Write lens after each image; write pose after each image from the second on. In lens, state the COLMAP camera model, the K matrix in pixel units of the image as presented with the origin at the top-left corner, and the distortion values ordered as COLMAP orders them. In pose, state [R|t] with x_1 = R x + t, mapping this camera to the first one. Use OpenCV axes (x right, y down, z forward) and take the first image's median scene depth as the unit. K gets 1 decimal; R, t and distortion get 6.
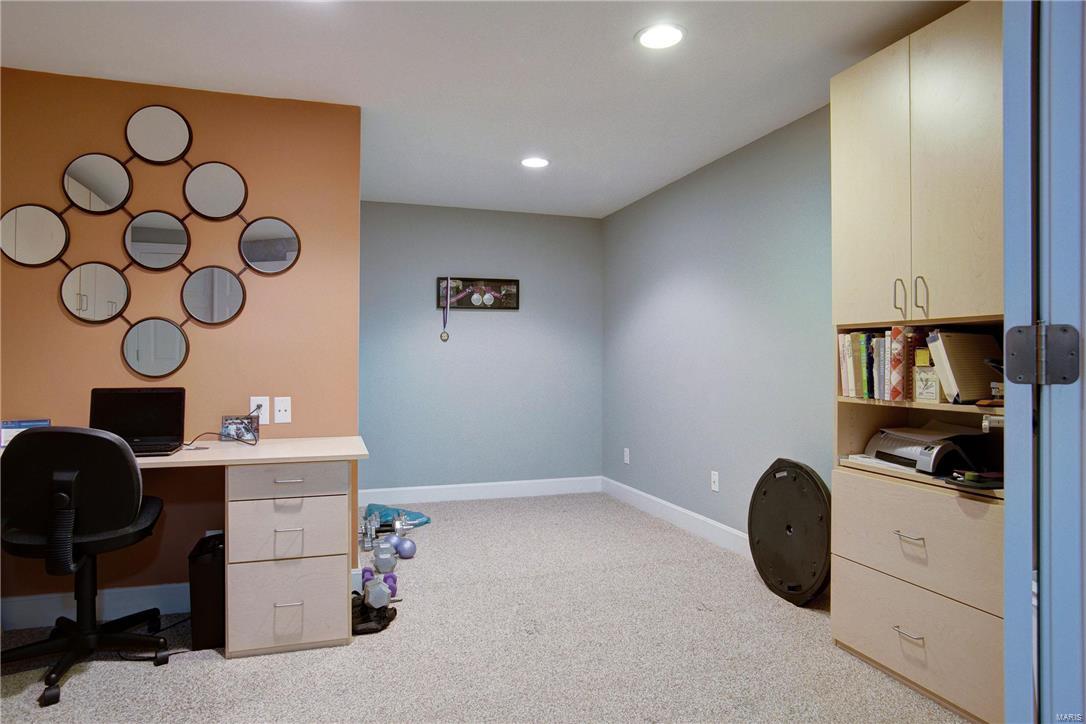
lens RADIAL K [[649.2, 0, 541.3], [0, 649.2, 350.1], [0, 0, 1]] dist [-0.061409, 0.035888]
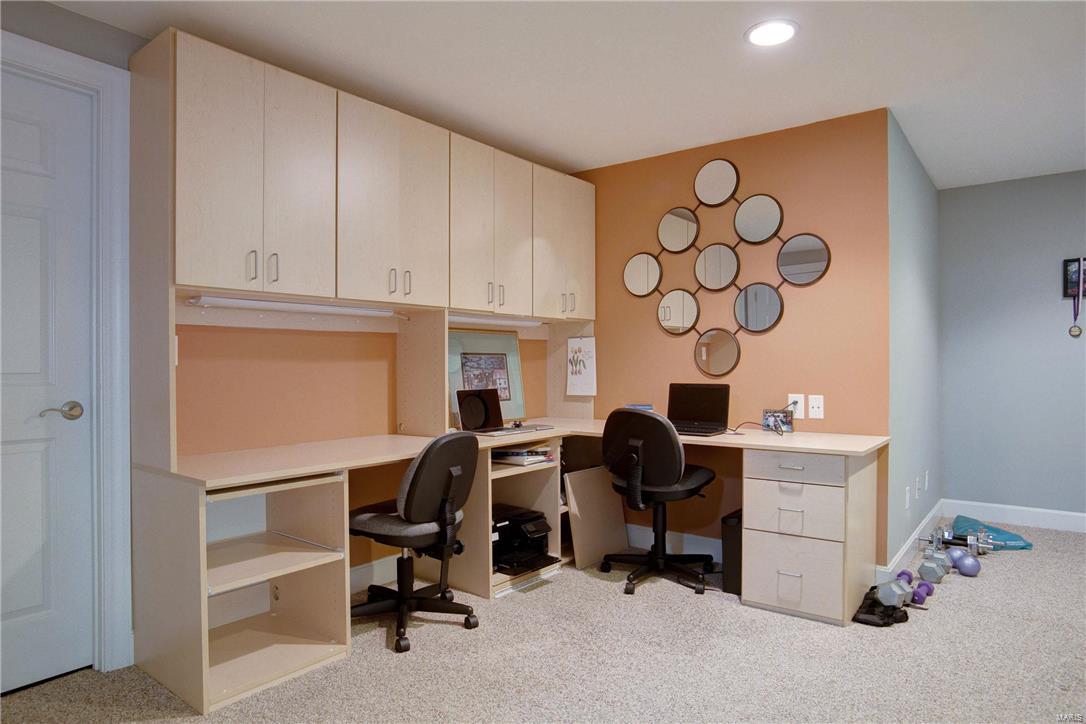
lens RADIAL K [[636.9, 0, 539.3], [0, 636.9, 367.6], [0, 0, 1]] dist [-0.065271, 0.039906]
pose [[0.569937, 0.003528, -0.821681, 0.230015], [0.018205, 0.999691, 0.016920, -0.001467], [0.821487, -0.024602, 0.569696, -0.005295]]
